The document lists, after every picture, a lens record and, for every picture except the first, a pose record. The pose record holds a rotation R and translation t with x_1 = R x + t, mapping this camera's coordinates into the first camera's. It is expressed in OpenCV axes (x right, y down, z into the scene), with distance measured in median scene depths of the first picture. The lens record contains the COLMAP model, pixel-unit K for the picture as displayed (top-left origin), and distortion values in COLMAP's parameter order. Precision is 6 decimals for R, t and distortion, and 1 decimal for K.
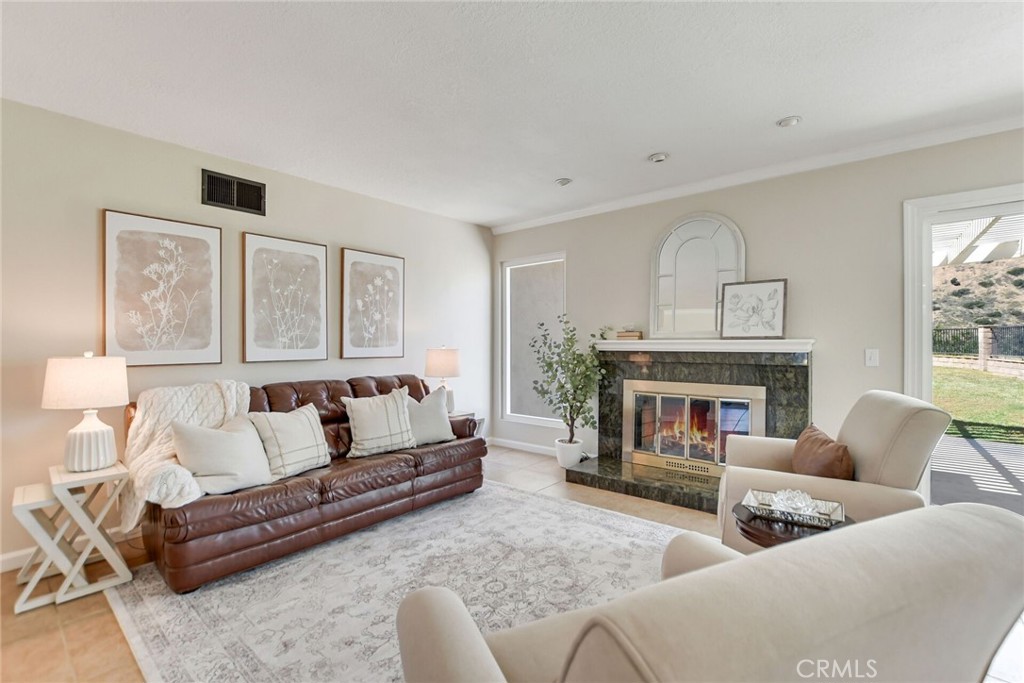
lens RADIAL K [[454.8, 0, 512.8], [0, 454.8, 343.7], [0, 0, 1]] dist [-0.026179, 0.005052]
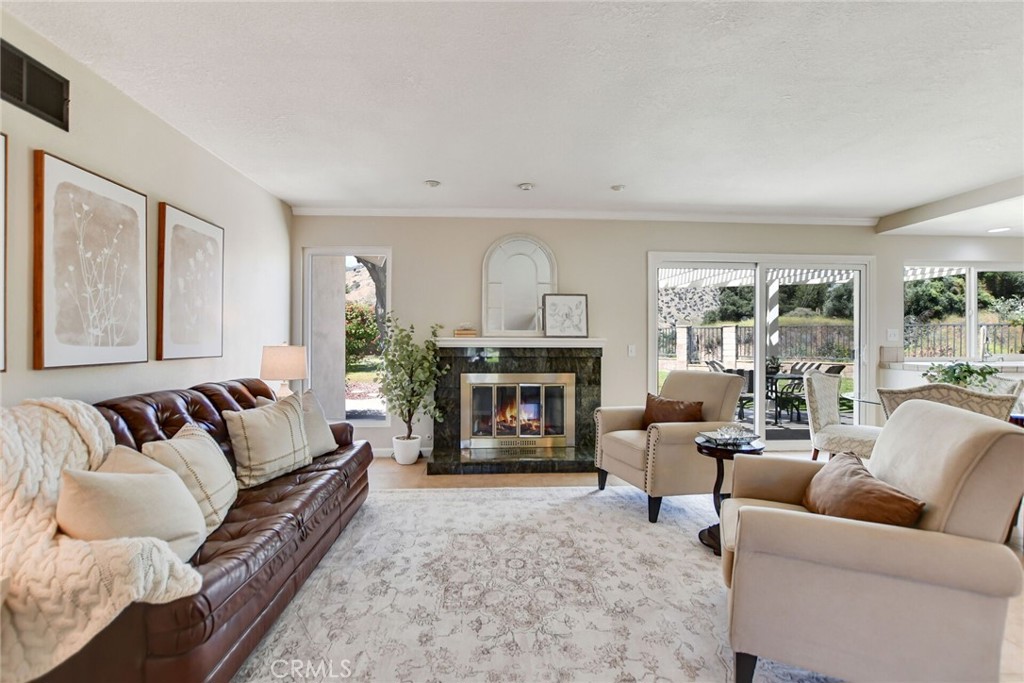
lens RADIAL K [[454.8, 0, 505.4], [0, 454.8, 342.3], [0, 0, 1]] dist [-0.026179, 0.005052]
pose [[0.736029, 0.002968, 0.676943, -0.529333], [-0.003520, 0.999994, -0.000556, 0.004457], [-0.676940, -0.001974, 0.736035, 0.145390]]
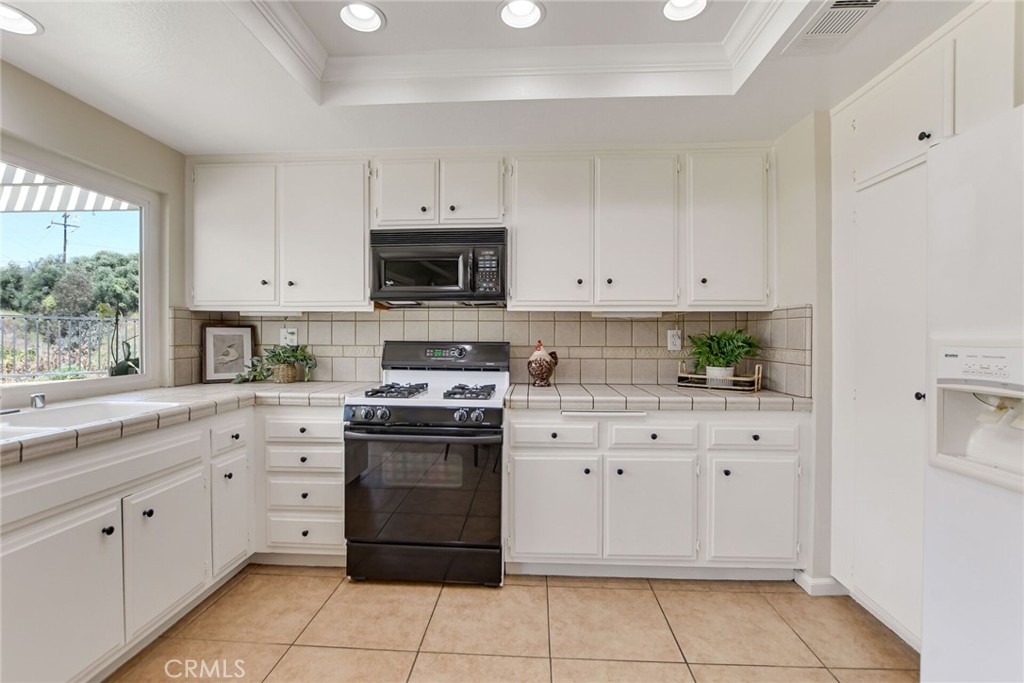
lens RADIAL K [[458.7, 0, 506.8], [0, 458.7, 339.4], [0, 0, 1]] dist [-0.019375, -0.001646]
pose [[-0.594077, 0.001729, 0.804406, 0.906979], [0.007500, 0.999966, 0.003390, -0.020601], [-0.804373, 0.008048, -0.594070, -0.025526]]
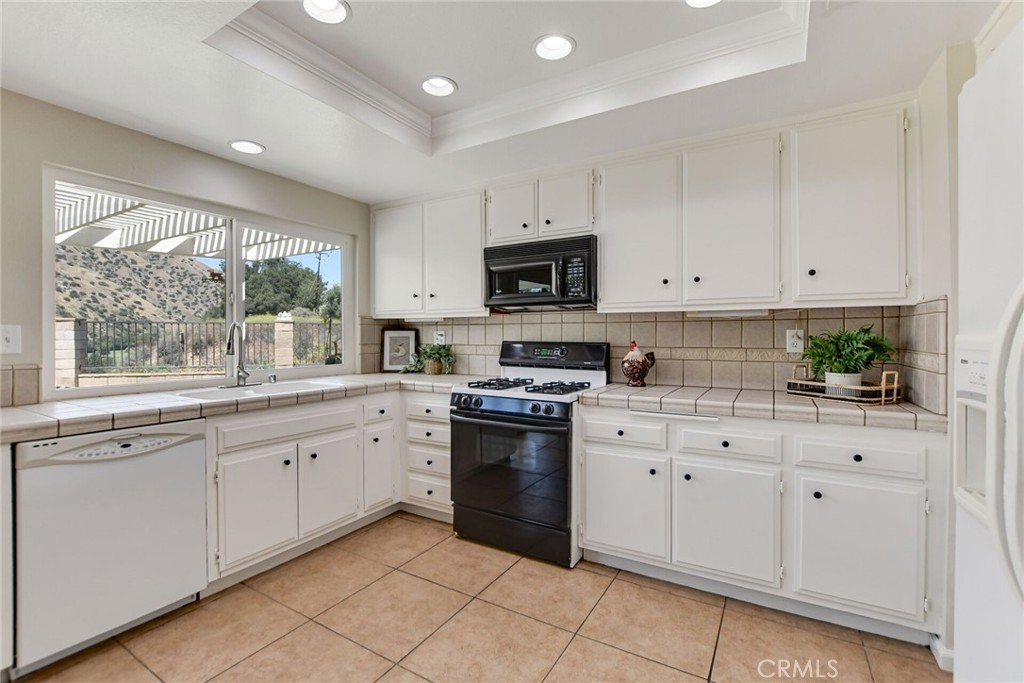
lens RADIAL K [[454.8, 0, 506.3], [0, 454.8, 338.5], [0, 0, 1]] dist [-0.026179, 0.005052]
pose [[-0.154111, 0.004679, 0.988042, 0.749951], [0.007201, 0.999968, -0.003612, -0.019006], [-0.988027, 0.006558, -0.154140, -0.208691]]
